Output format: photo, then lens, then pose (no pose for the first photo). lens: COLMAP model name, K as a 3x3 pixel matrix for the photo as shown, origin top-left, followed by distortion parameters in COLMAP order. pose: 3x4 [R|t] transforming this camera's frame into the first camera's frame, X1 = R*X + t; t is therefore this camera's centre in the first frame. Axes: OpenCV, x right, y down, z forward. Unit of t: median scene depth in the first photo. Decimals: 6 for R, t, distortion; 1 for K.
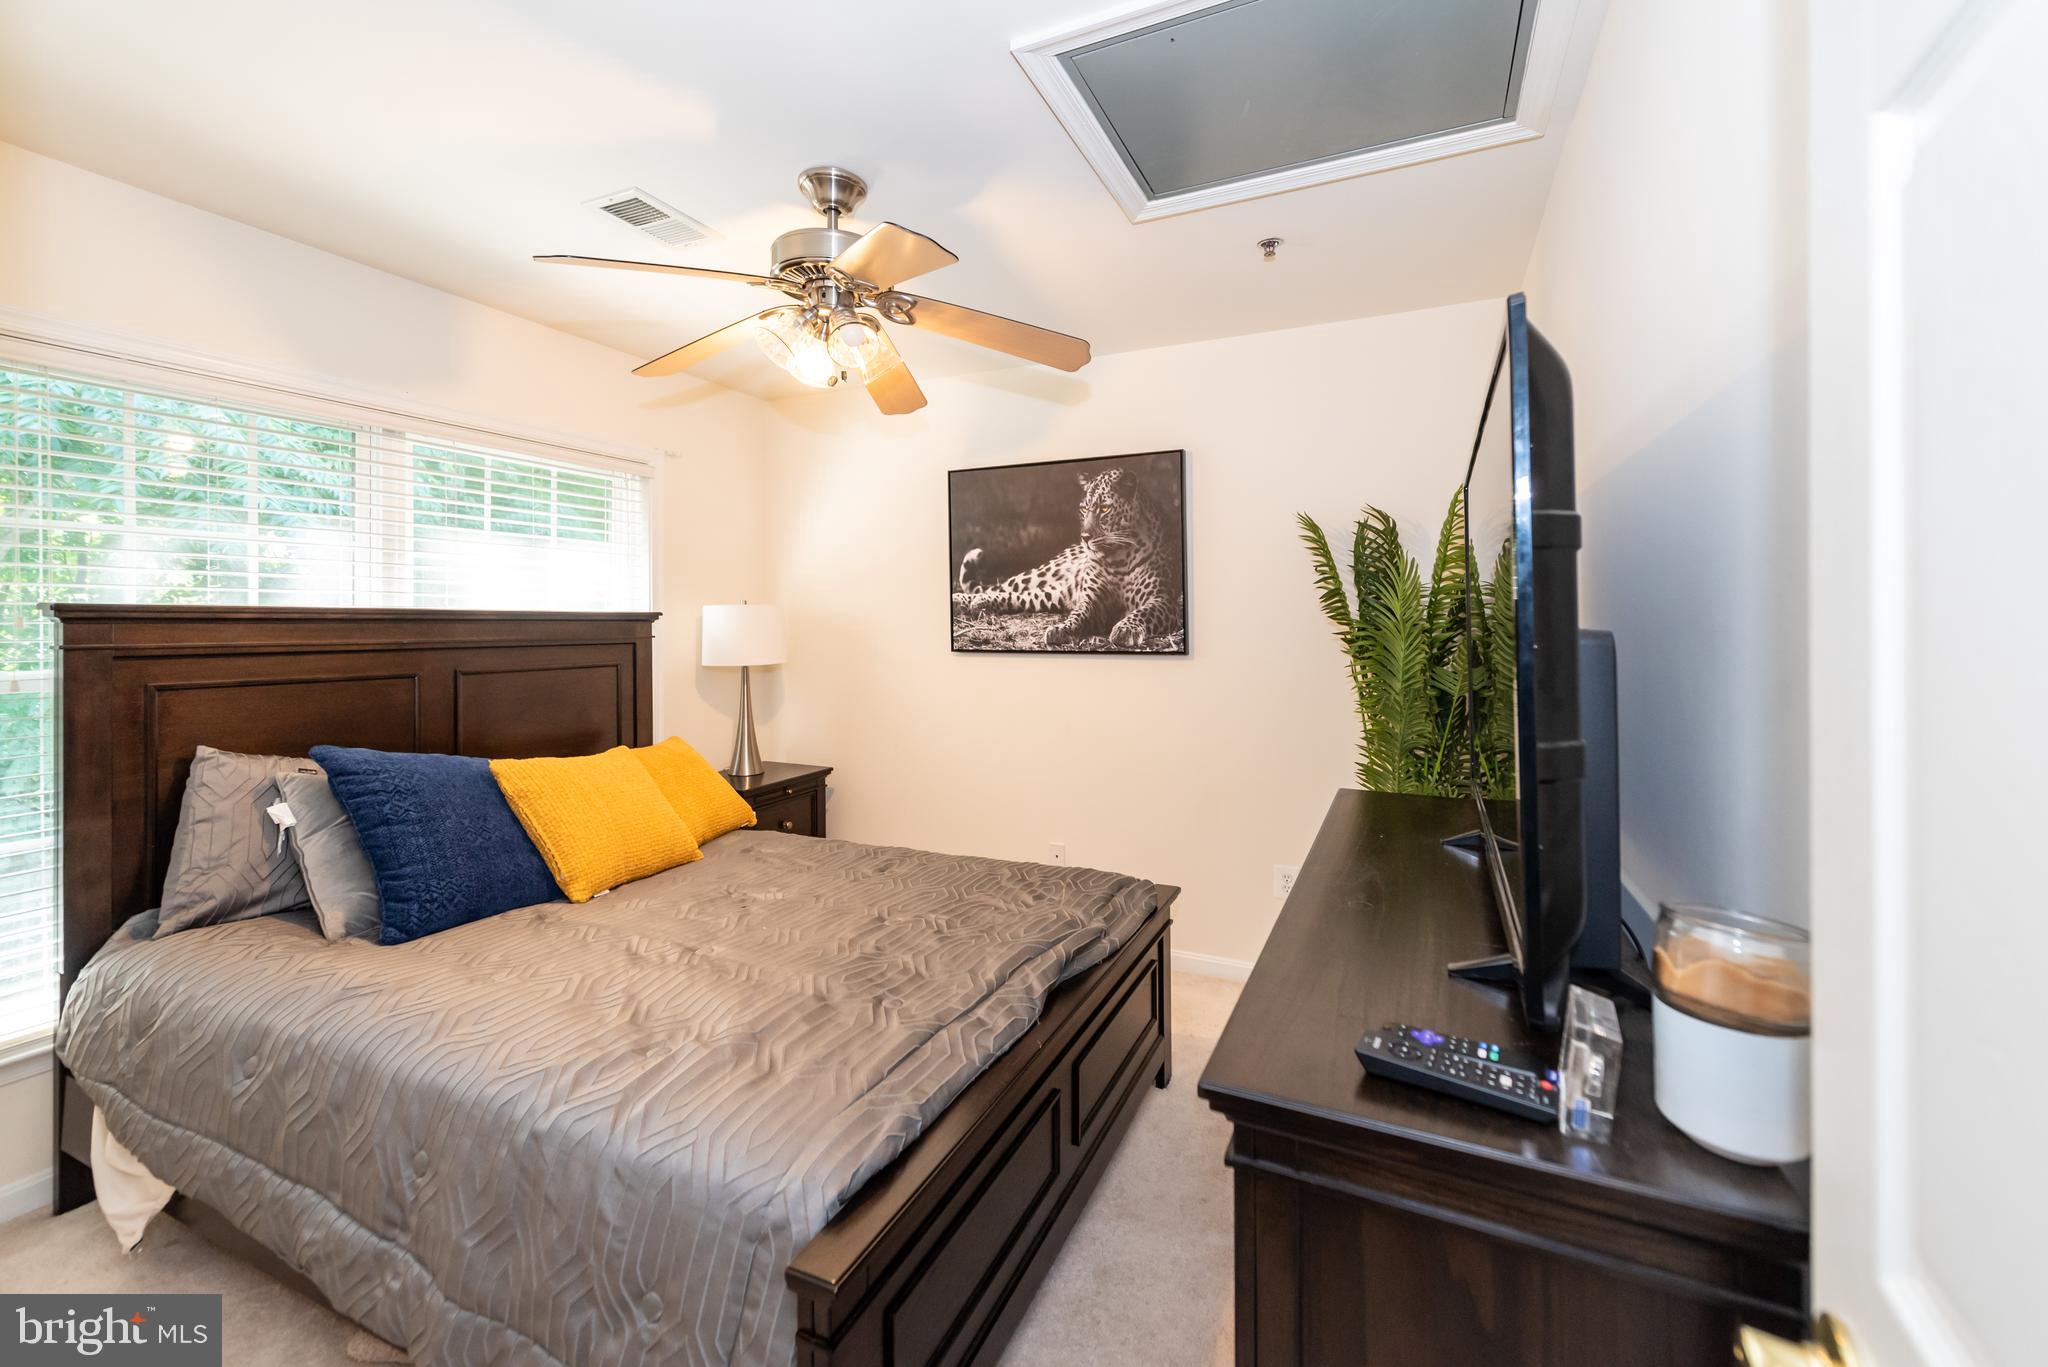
lens RADIAL K [[831.3, 0, 1015.8], [0, 831.3, 620.7], [0, 0, 1]] dist [0.020111, -0.007850]
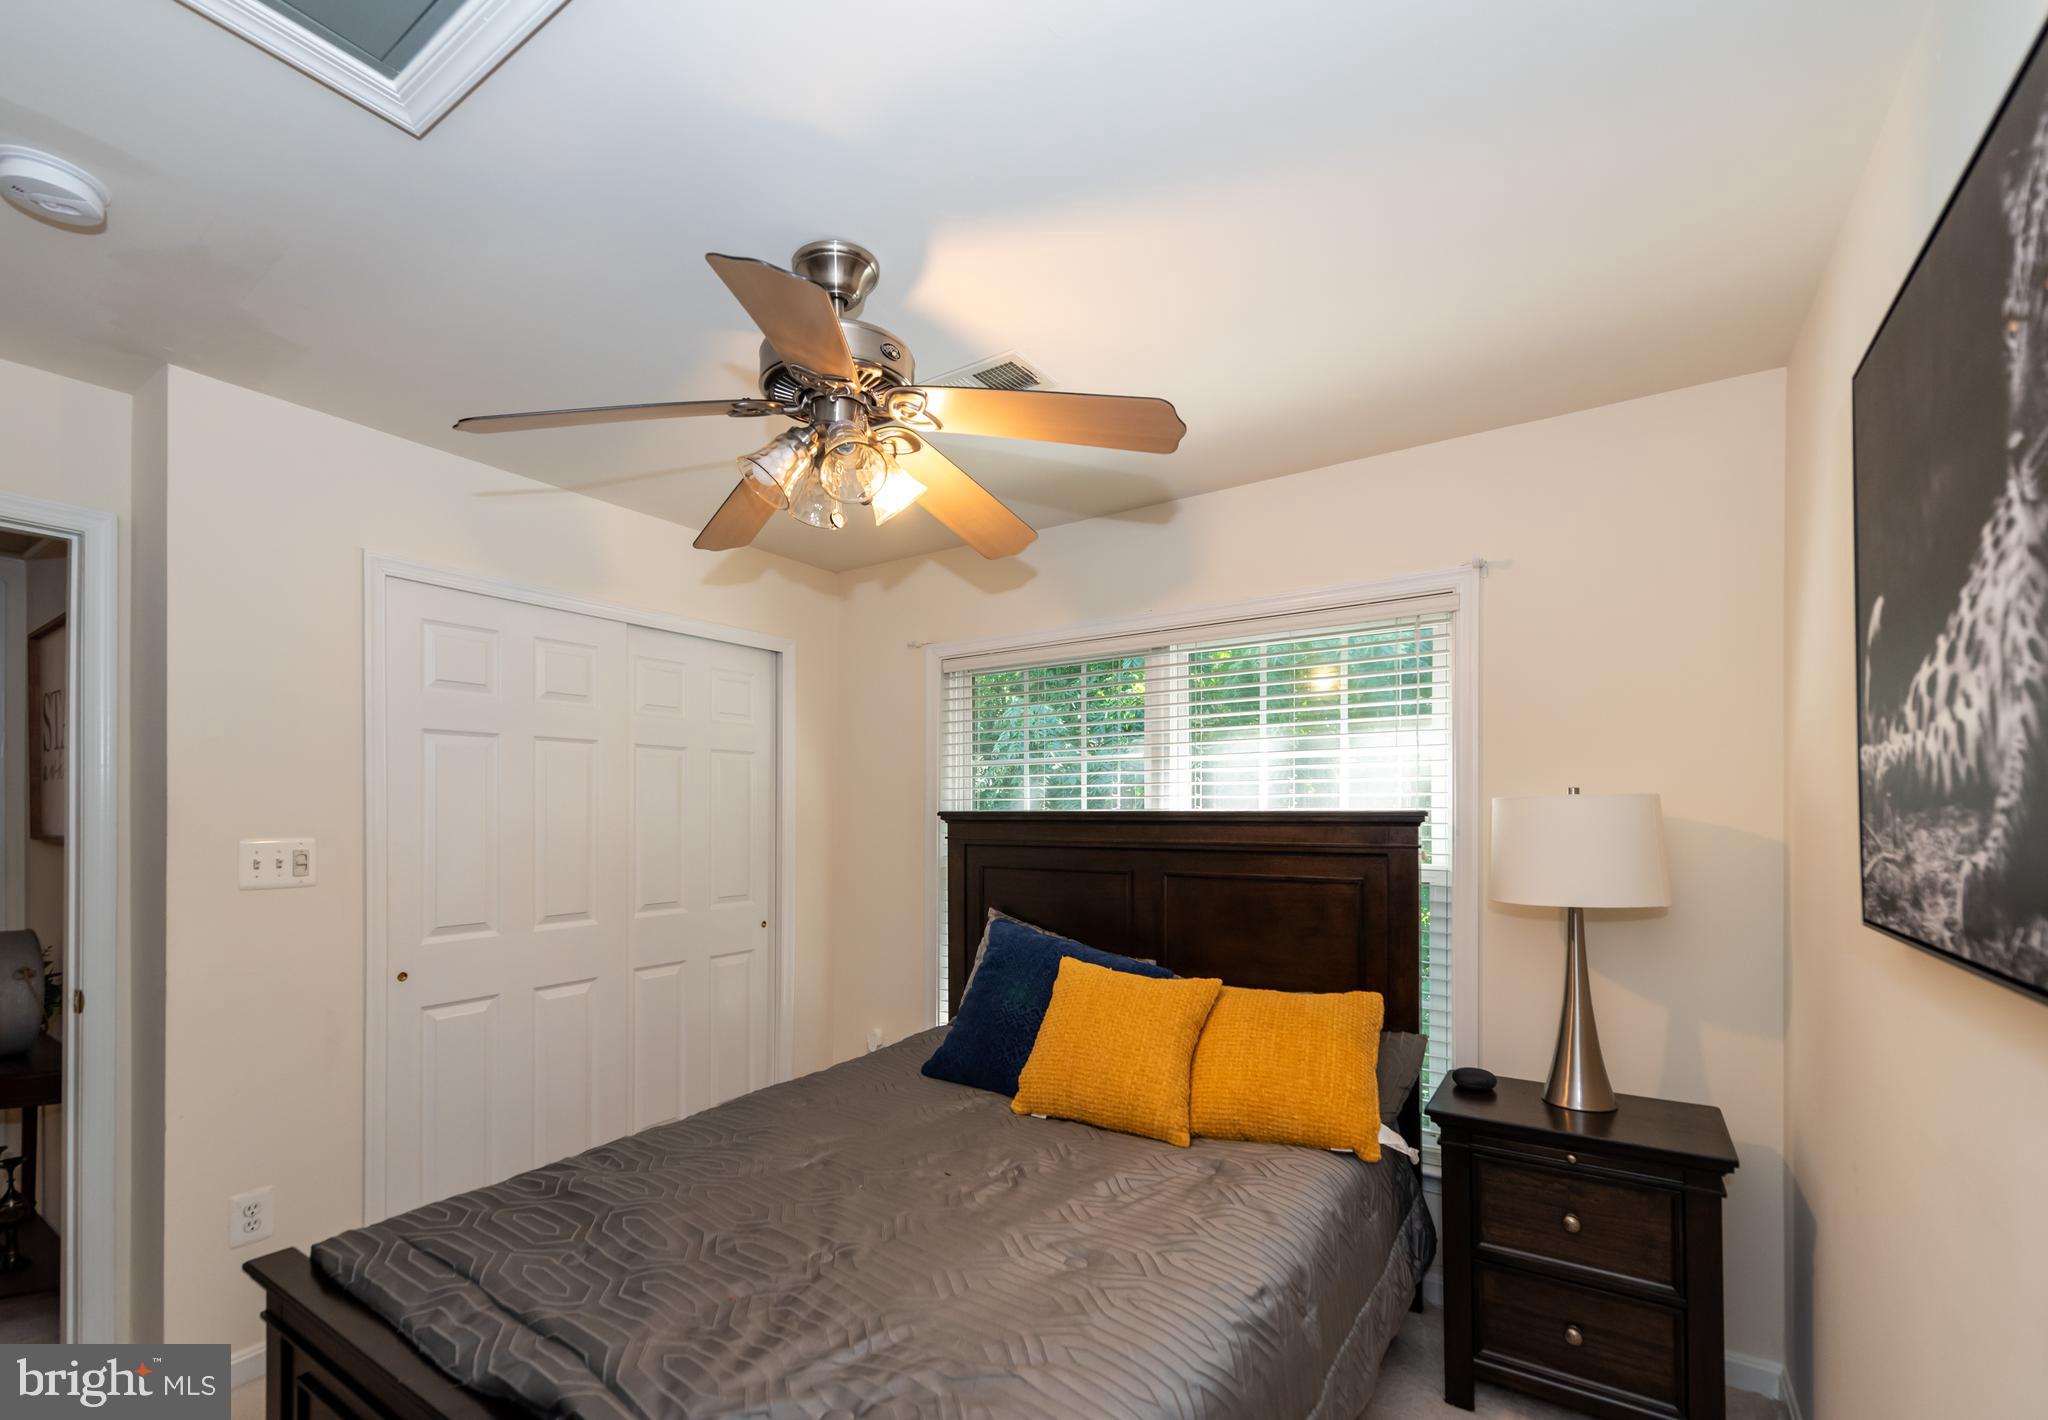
lens RADIAL K [[928.0, 0, 1018.4], [0, 928.0, 815.2], [0, 0, 1]] dist [0.001533, -0.000039]
pose [[-0.163359, -0.002244, -0.986564, 0.413644], [-0.000930, 0.999997, -0.002121, -0.005892], [0.986566, 0.000571, -0.163361, 0.898582]]
